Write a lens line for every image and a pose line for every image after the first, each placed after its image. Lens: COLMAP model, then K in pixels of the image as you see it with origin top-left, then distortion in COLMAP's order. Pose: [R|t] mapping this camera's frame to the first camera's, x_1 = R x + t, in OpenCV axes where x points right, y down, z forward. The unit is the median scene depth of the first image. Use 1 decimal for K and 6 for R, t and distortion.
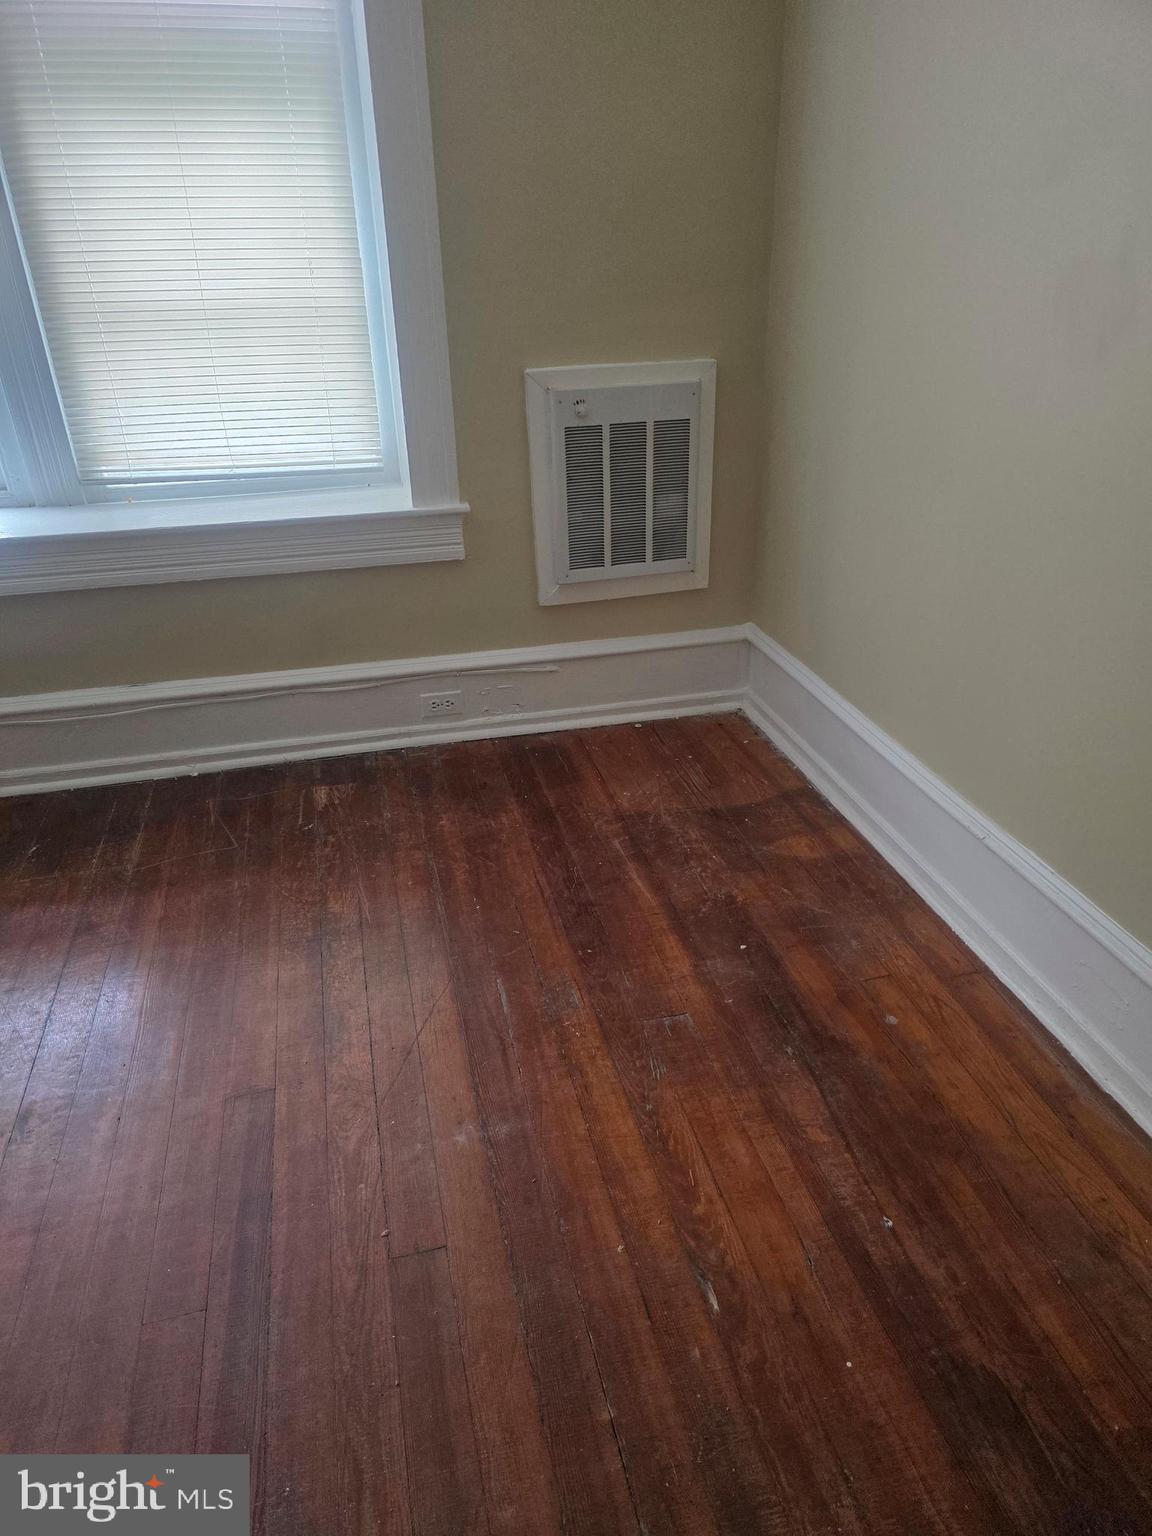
lens RADIAL K [[1030.7, 0, 582.9], [0, 1030.7, 768.6], [0, 0, 1]] dist [0.048159, -0.031795]
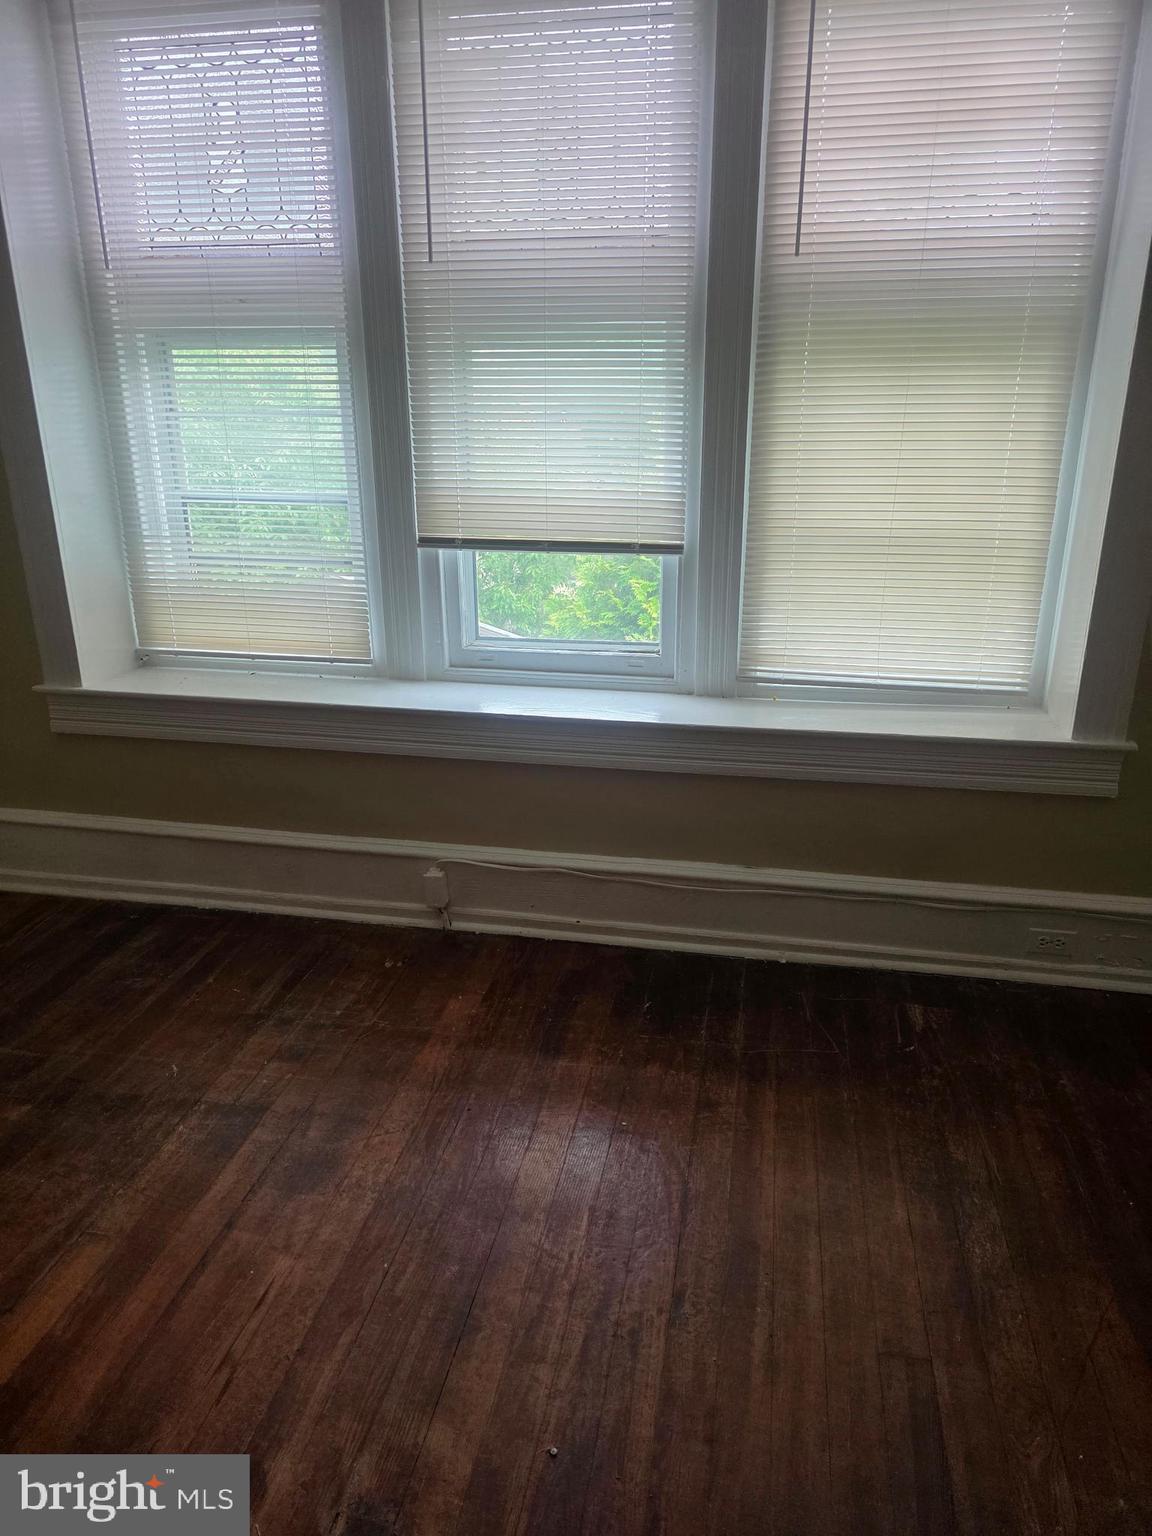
lens RADIAL K [[1030.7, 0, 578.1], [0, 1030.7, 765.5], [0, 0, 1]] dist [0.048159, -0.031795]
pose [[0.908384, 0.142990, -0.392928, -0.197475], [-0.204227, 0.971723, -0.118519, -0.021309], [0.364870, 0.187907, 0.911900, -0.042066]]
